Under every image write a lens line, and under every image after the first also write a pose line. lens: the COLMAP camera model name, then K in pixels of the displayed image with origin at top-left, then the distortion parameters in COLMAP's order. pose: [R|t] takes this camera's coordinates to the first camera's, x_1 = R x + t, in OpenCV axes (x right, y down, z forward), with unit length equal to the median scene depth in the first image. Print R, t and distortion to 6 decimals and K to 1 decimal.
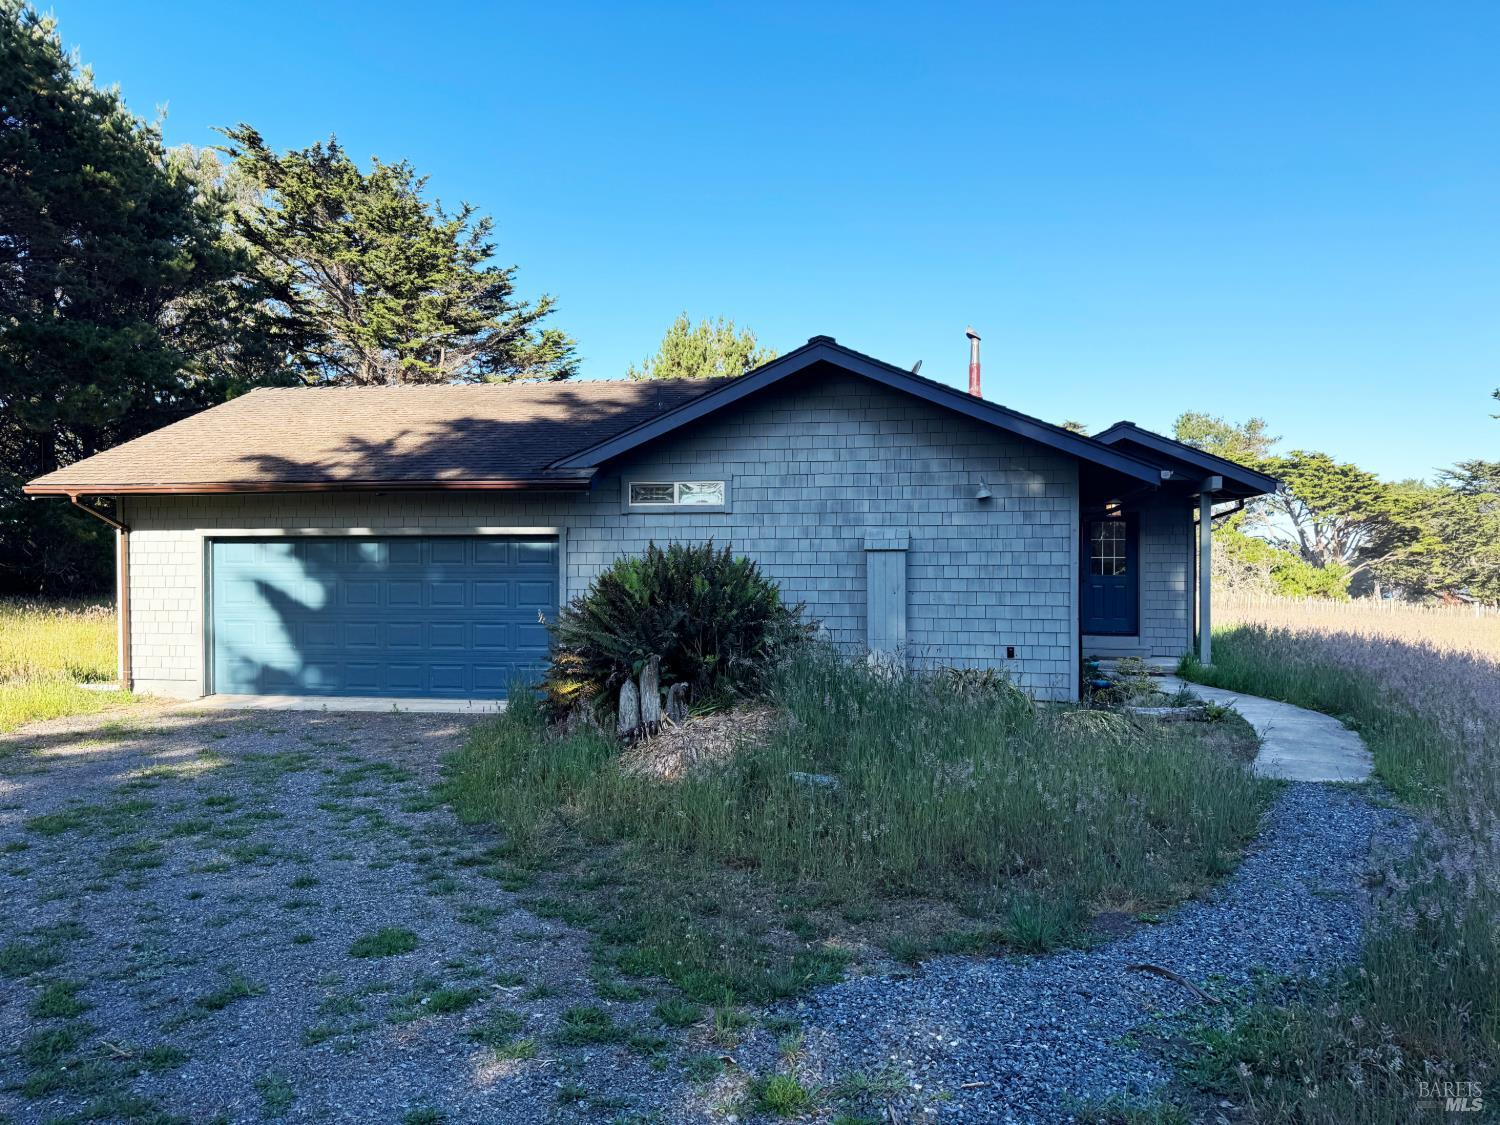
lens RADIAL K [[1041.6, 0, 748.3], [0, 1041.6, 573.3], [0, 0, 1]] dist [0.082025, -0.100721]
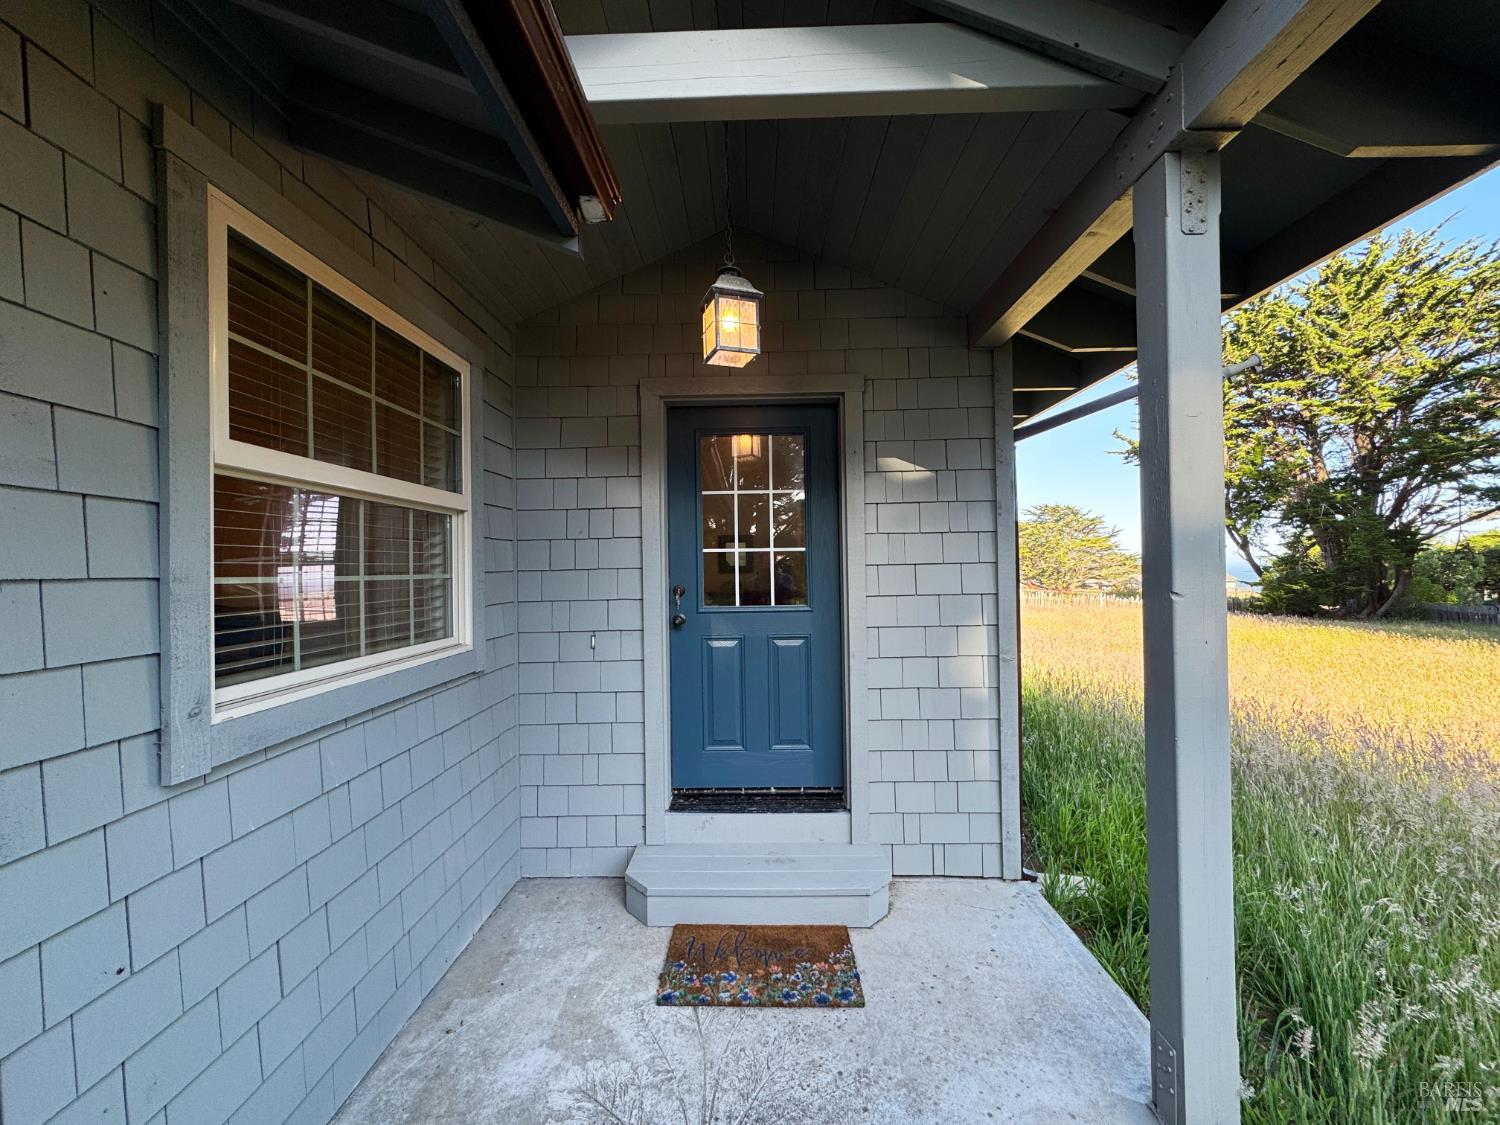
lens RADIAL K [[590.9, 0, 745.7], [0, 590.9, 566.7], [0, 0, 1]] dist [0.000407, 0.000167]
pose [[0.985958, -0.015240, 0.166297, 0.061243], [0.017662, 0.999758, -0.013094, -0.001553], [-0.166057, 0.015847, 0.985989, 0.162350]]
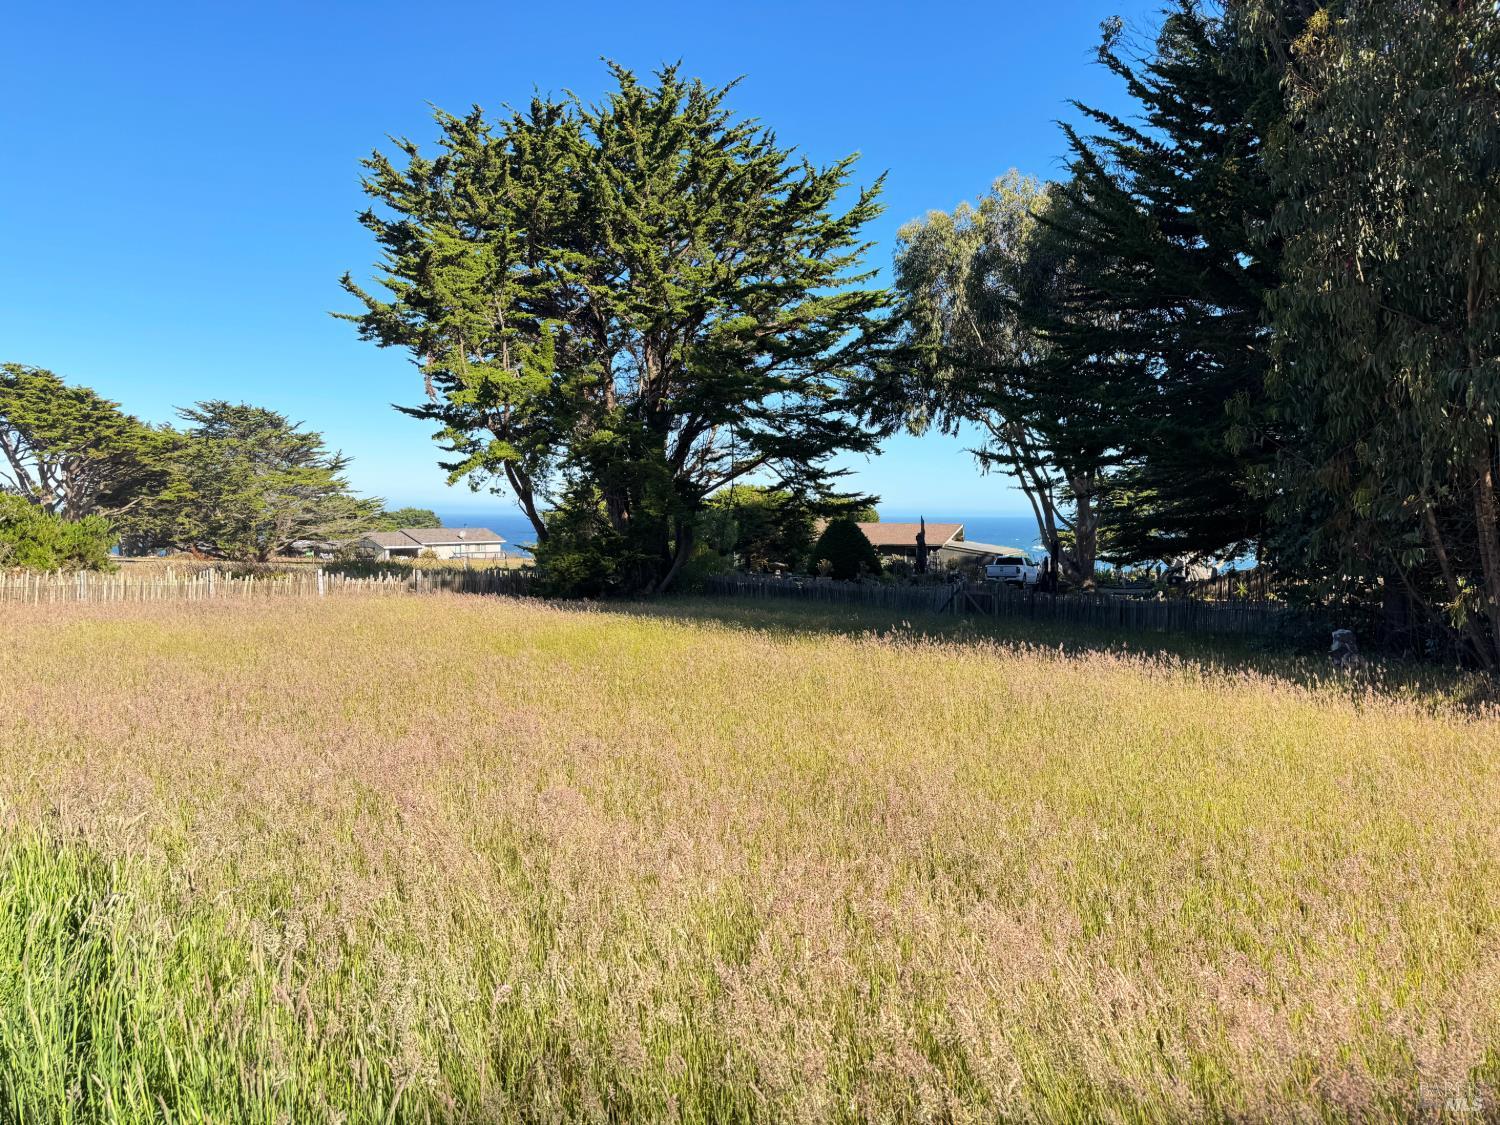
lens RADIAL K [[1041.6, 0, 748.3], [0, 1041.6, 573.3], [0, 0, 1]] dist [0.082025, -0.100721]
pose [[0.456283, -0.048912, 0.888490, 0.083719], [0.005765, 0.998630, 0.052014, -0.002897], [-0.889816, -0.018611, 0.455939, 0.193075]]
